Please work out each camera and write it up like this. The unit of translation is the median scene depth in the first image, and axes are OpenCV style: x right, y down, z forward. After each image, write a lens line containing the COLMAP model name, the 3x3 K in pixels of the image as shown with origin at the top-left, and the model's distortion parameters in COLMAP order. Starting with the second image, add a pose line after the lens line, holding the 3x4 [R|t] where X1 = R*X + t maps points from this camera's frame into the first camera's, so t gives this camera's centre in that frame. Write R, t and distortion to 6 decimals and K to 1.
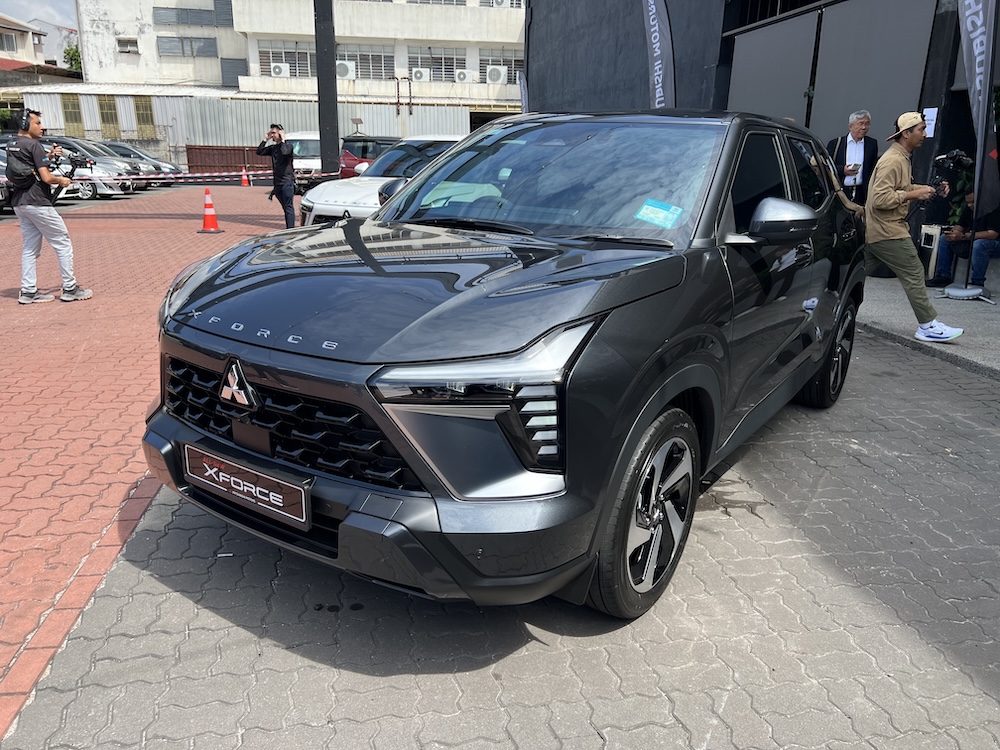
lens RADIAL K [[768.3, 0, 499.8], [0, 768.3, 373.3], [0, 0, 1]] dist [-0.002822, -0.000138]
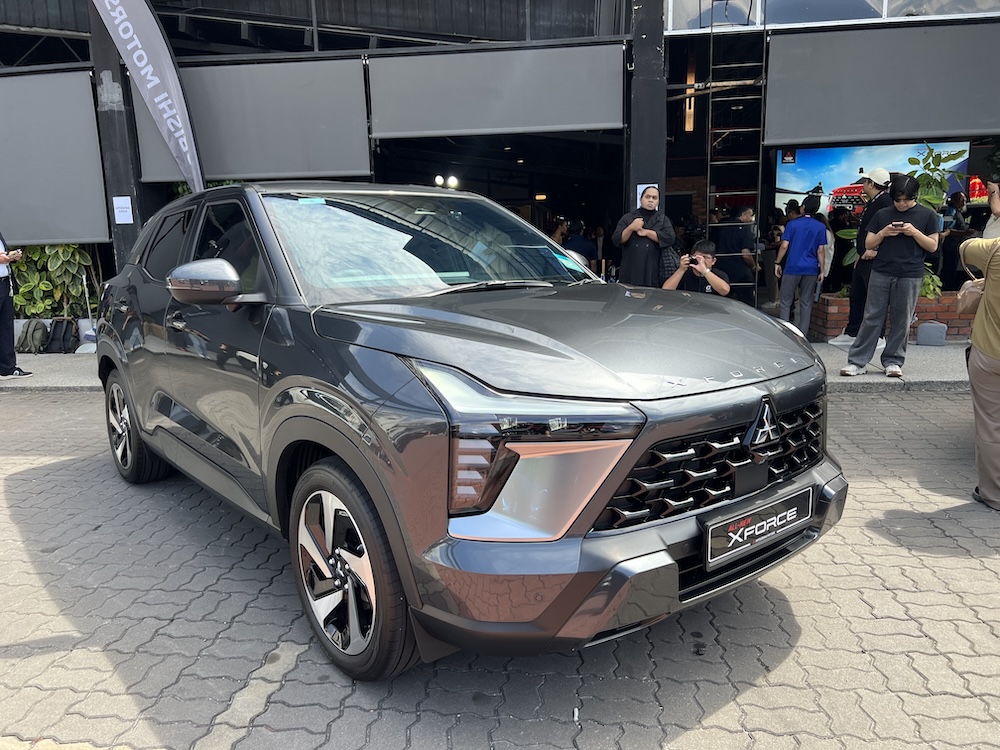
lens RADIAL K [[768.3, 0, 500.6], [0, 768.3, 376.5], [0, 0, 1]] dist [-0.002822, -0.000138]
pose [[0.221766, -0.207407, 0.952787, -0.449375], [0.322735, 0.937658, 0.128995, -0.092213], [-0.920142, 0.278891, 0.274878, 0.336173]]
